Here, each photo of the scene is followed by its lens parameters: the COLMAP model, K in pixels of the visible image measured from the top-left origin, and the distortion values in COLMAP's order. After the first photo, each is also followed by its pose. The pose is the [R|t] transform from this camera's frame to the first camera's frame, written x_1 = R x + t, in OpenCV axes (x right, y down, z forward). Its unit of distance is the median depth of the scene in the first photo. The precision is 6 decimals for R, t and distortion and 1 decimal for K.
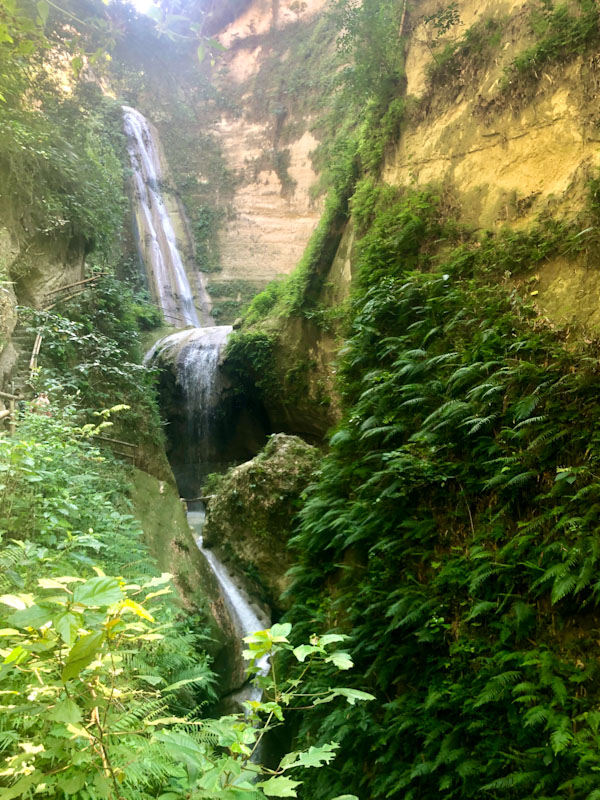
lens RADIAL K [[640.6, 0, 300.0], [0, 640.6, 400.0], [0, 0, 1]] dist [0.116550, -0.413524]
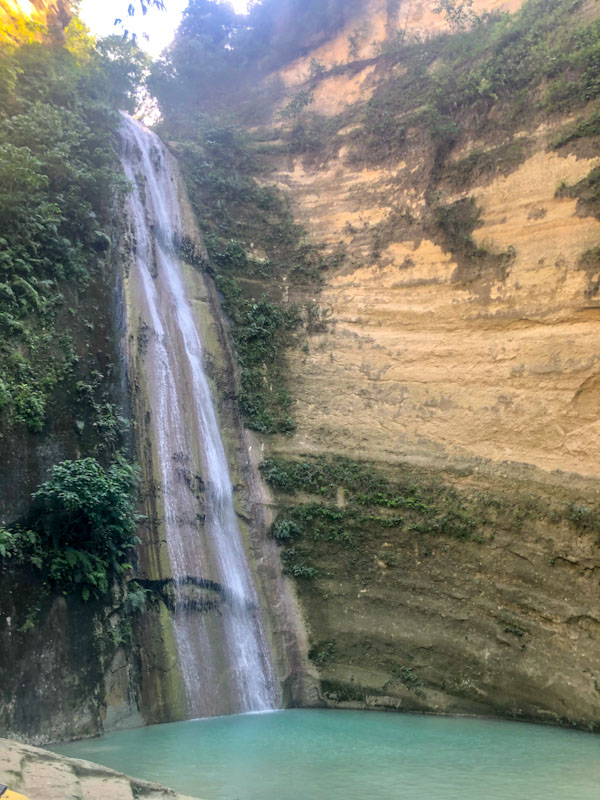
lens RADIAL K [[640.6, 0, 300.0], [0, 640.6, 400.0], [0, 0, 1]] dist [0.116550, -0.413524]
pose [[0.988632, 0.108772, 0.103804, -0.165995], [-0.076064, 0.957351, -0.278736, -0.099847], [-0.129695, 0.267672, 0.954741, 0.574515]]
